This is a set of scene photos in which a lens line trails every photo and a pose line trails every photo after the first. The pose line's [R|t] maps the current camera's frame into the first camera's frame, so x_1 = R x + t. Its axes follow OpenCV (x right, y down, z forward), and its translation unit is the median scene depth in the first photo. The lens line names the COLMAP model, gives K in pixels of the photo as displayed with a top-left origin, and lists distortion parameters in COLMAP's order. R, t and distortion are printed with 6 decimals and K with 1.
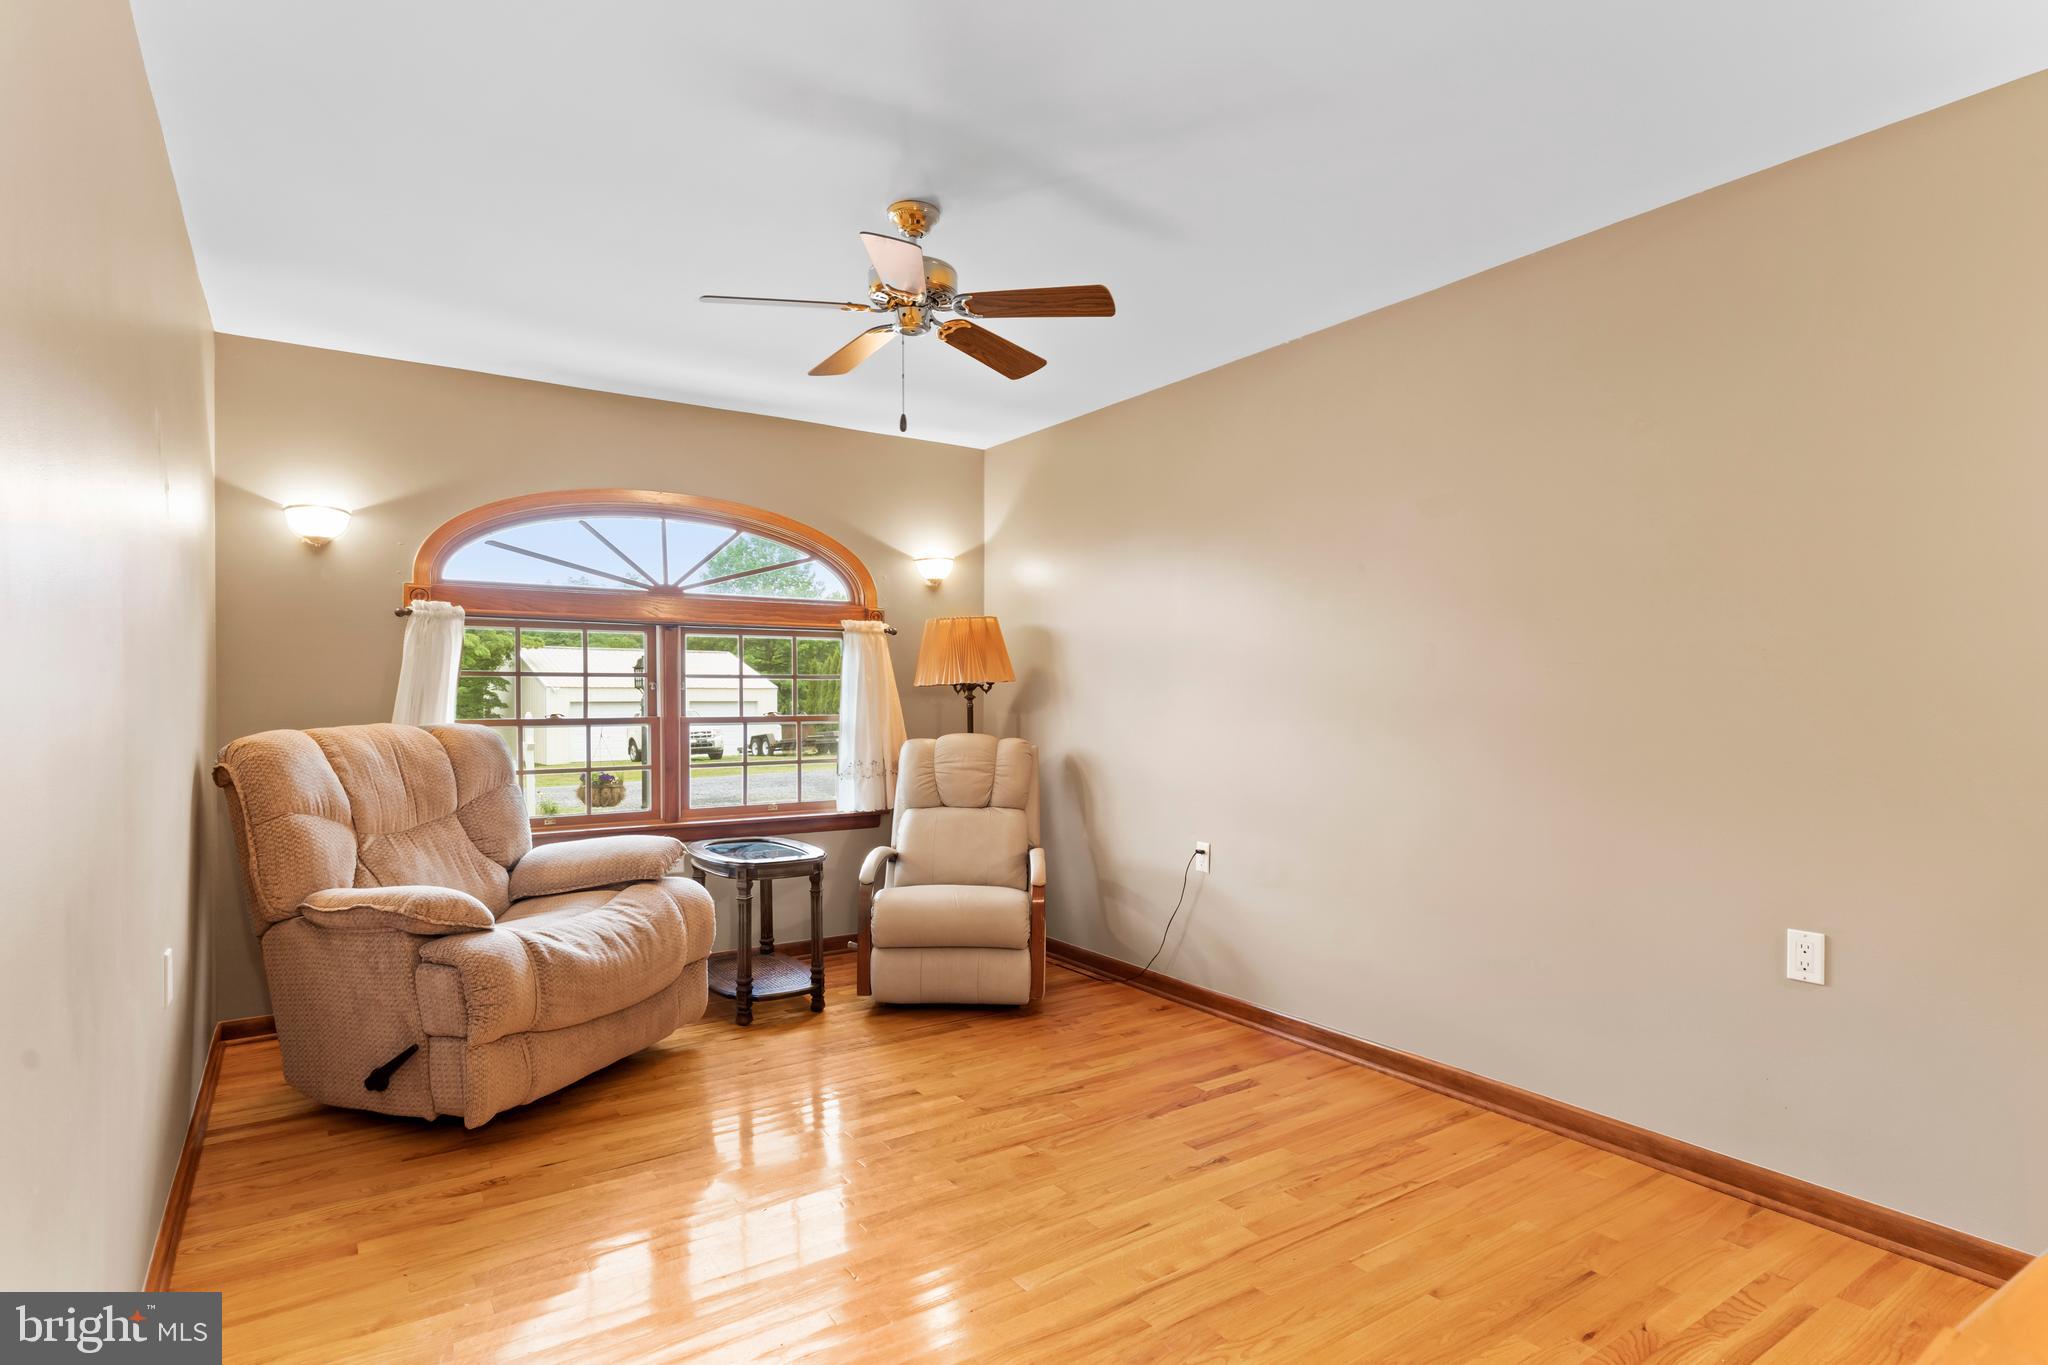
lens RADIAL K [[1049.7, 0, 1022.5], [0, 1049.7, 700.7], [0, 0, 1]] dist [-0.009809, 0.003543]
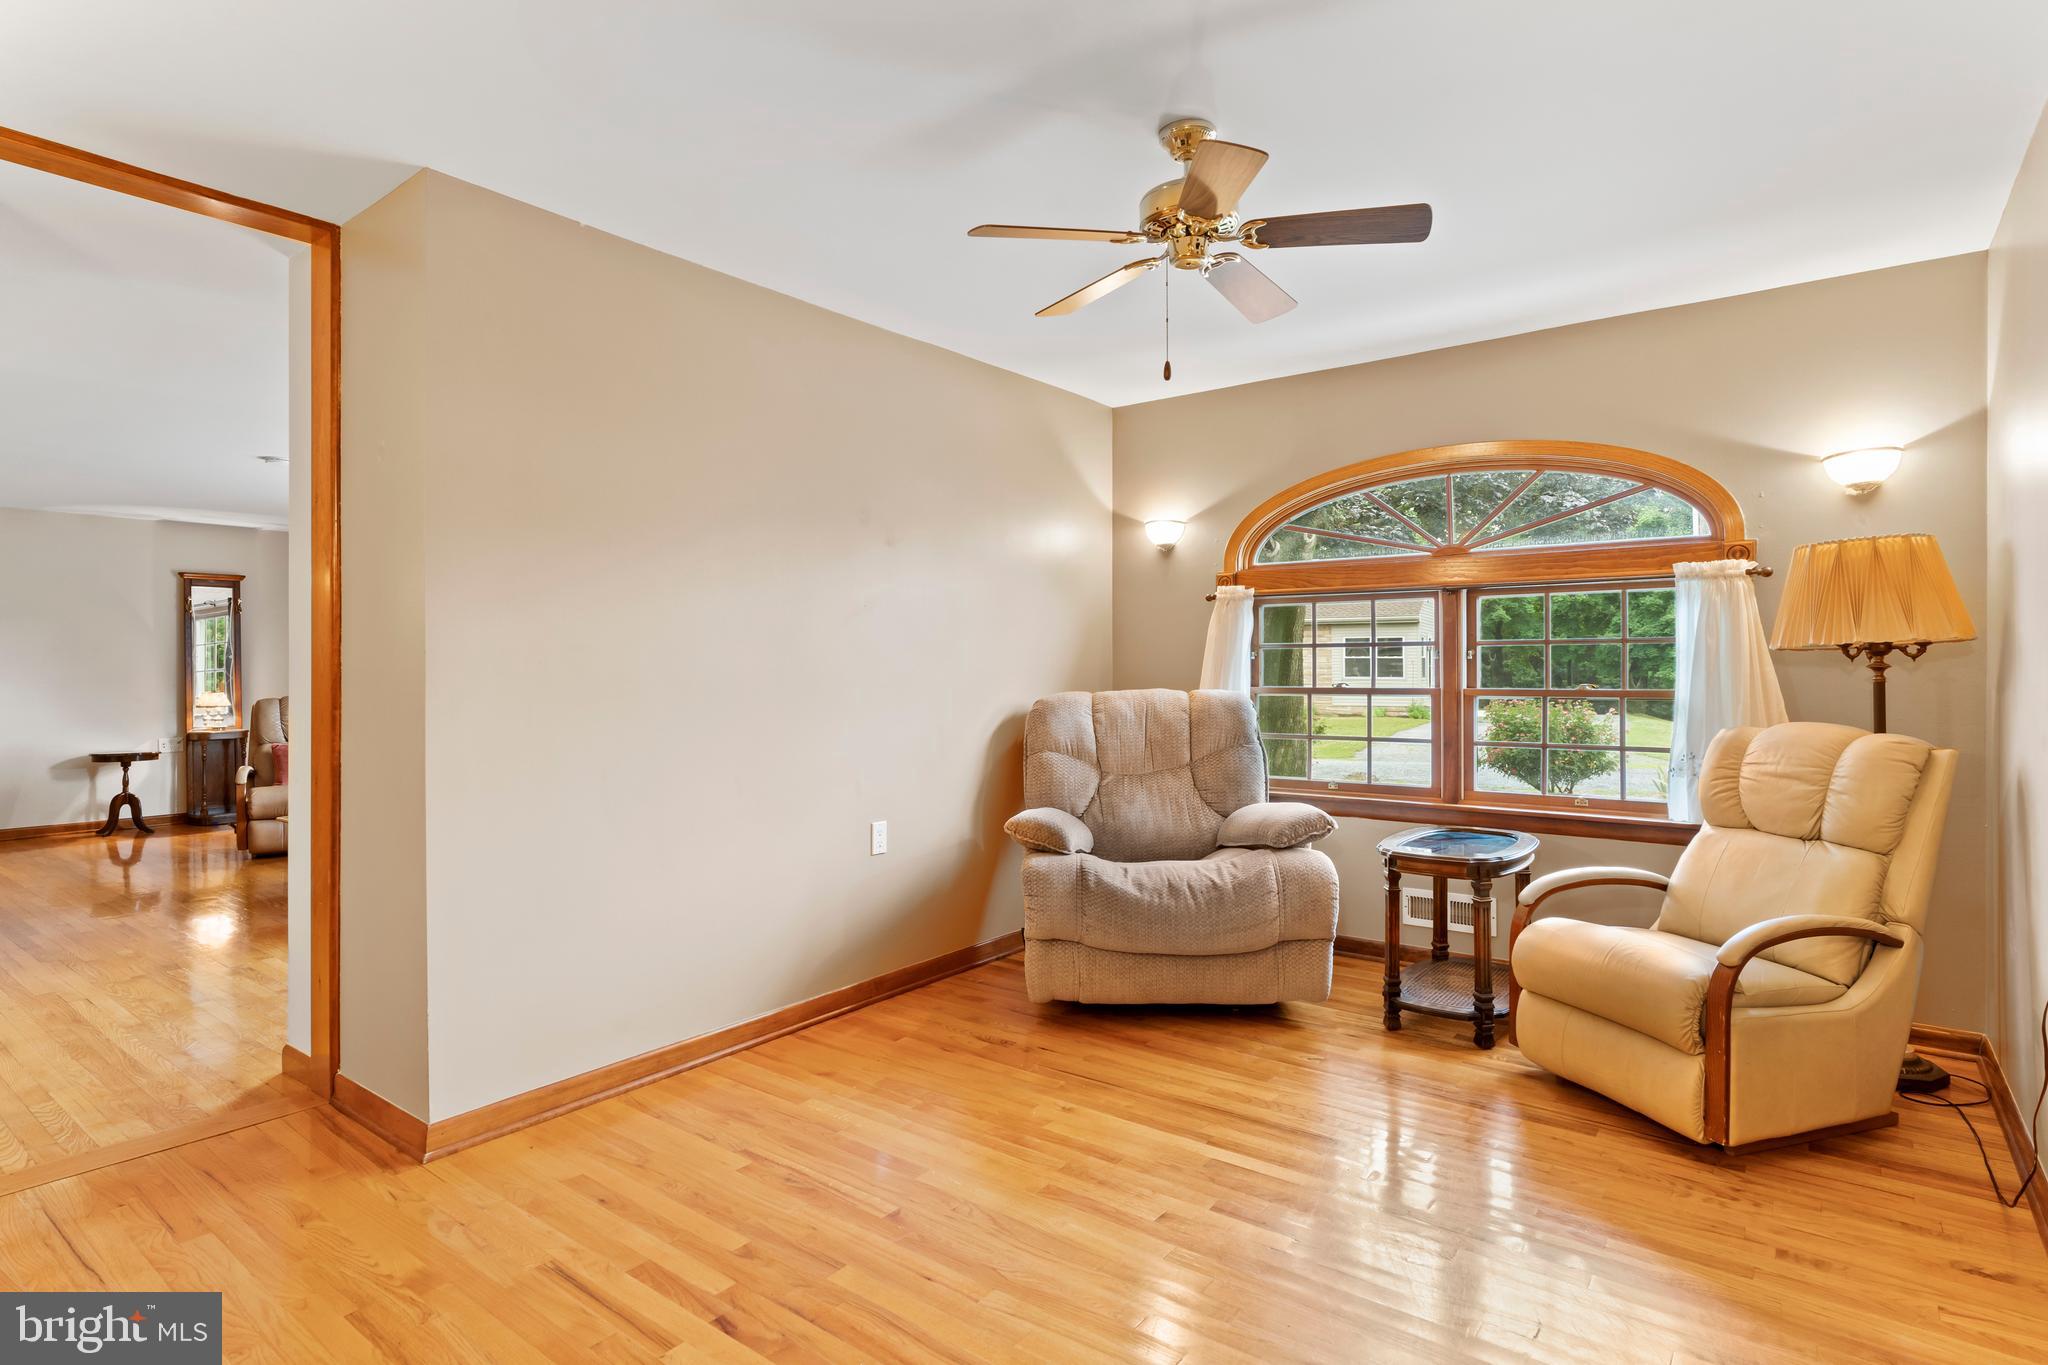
lens RADIAL K [[1049.7, 0, 1010.0], [0, 1049.7, 667.7], [0, 0, 1]] dist [-0.009809, 0.003543]
pose [[0.307653, -0.003034, -0.951494, 0.485158], [-0.001639, 0.999992, -0.003719, 0.001087], [0.951497, 0.002704, 0.307646, 0.401184]]
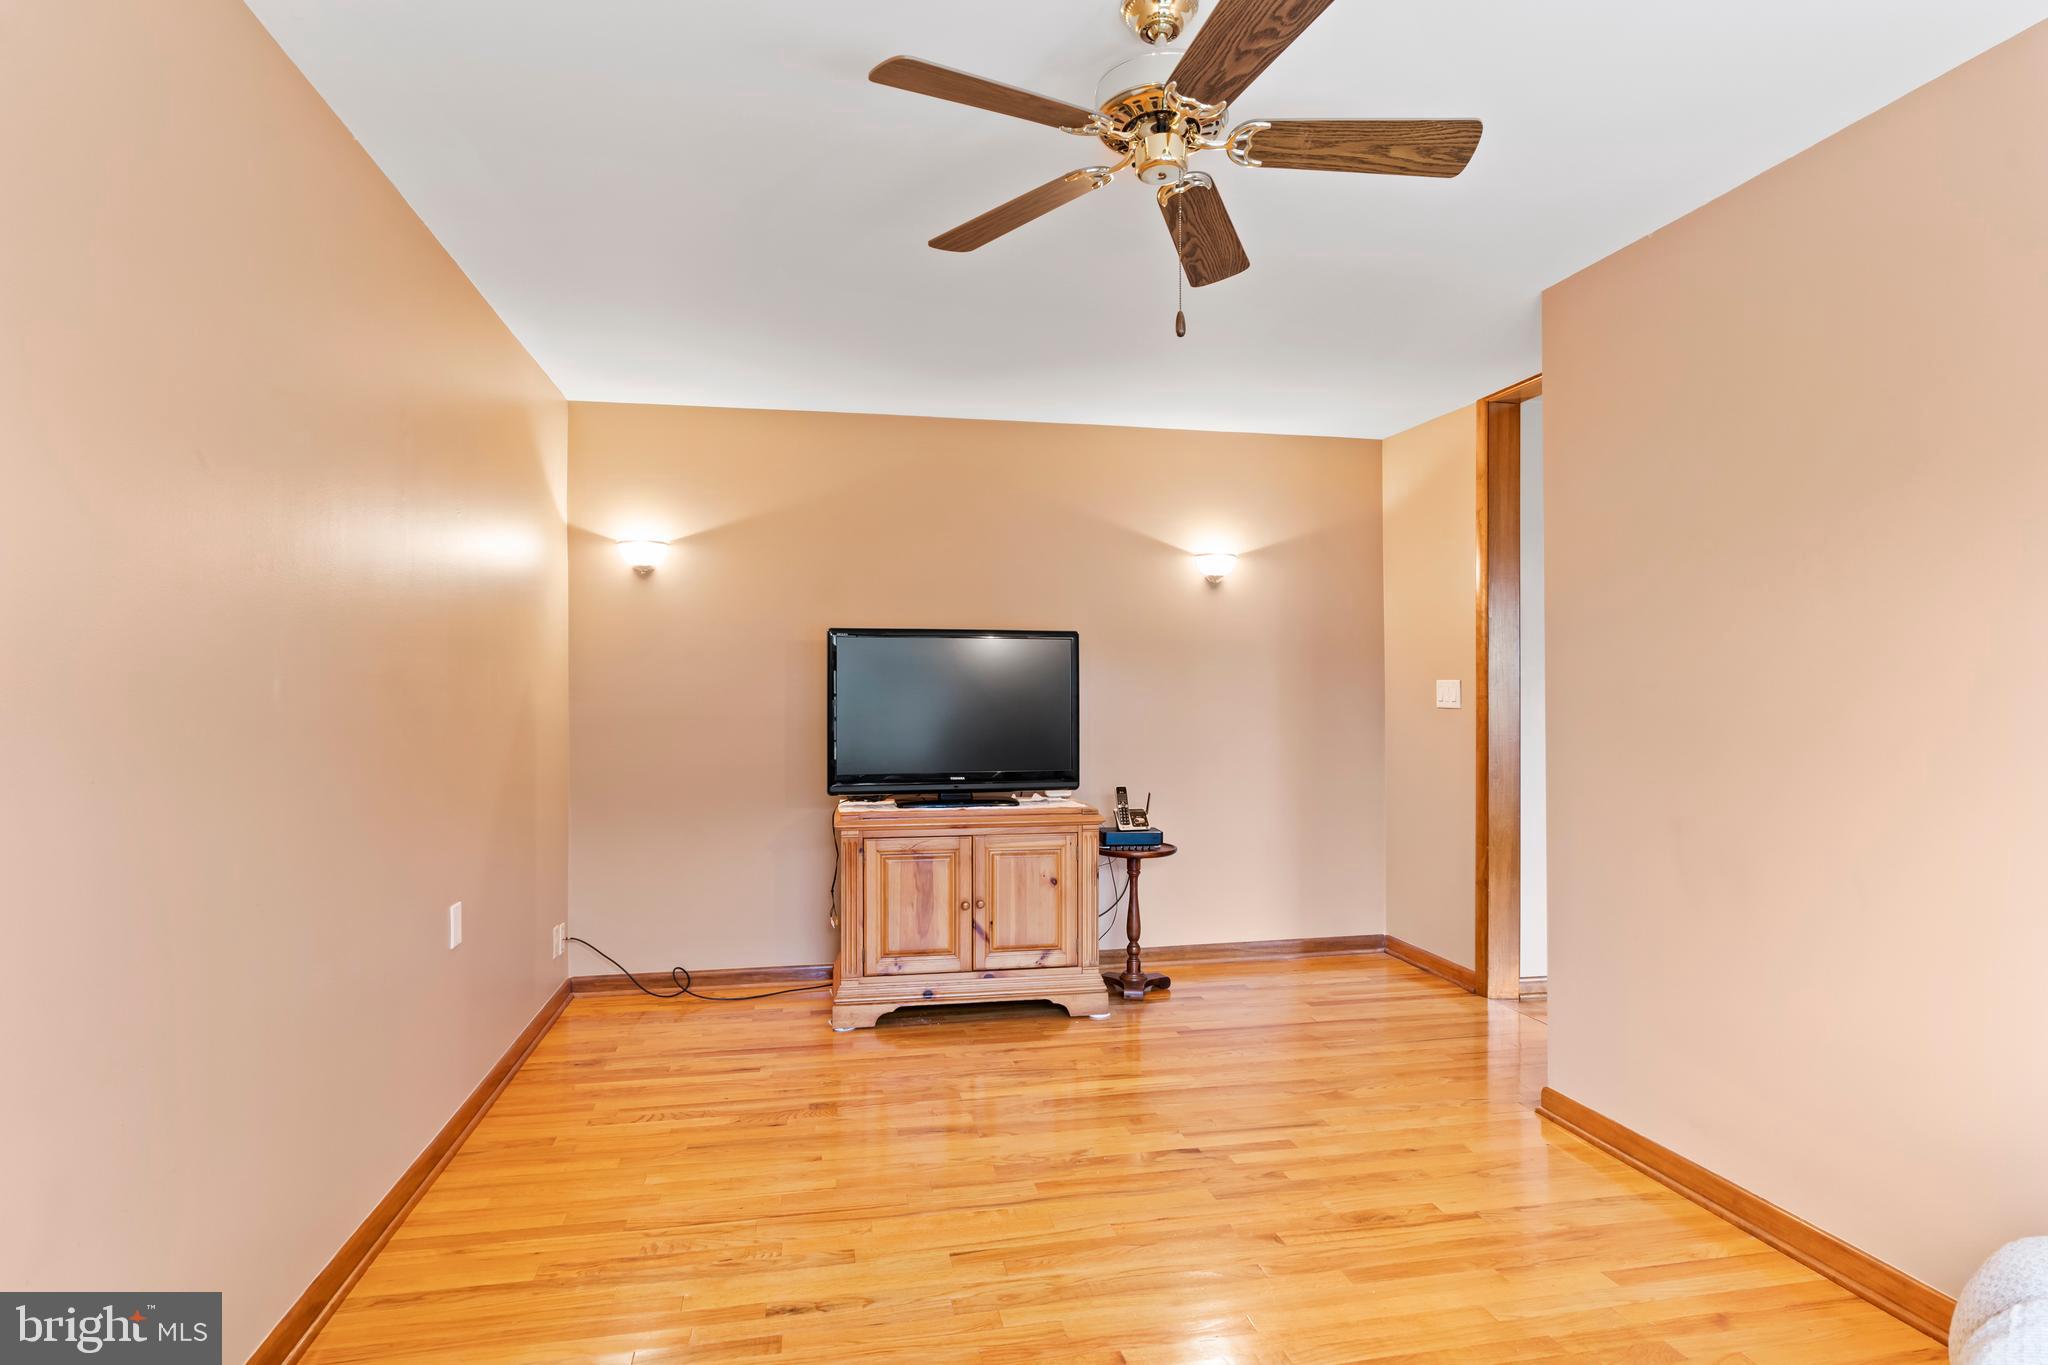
lens RADIAL K [[1049.7, 0, 1025.6], [0, 1049.7, 683.7], [0, 0, 1]] dist [-0.009809, 0.003543]
pose [[-0.923430, 0.002765, 0.383757, -0.193162], [0.002155, 0.999996, -0.002018, -0.017320], [-0.383761, -0.001036, -0.923432, 1.139674]]
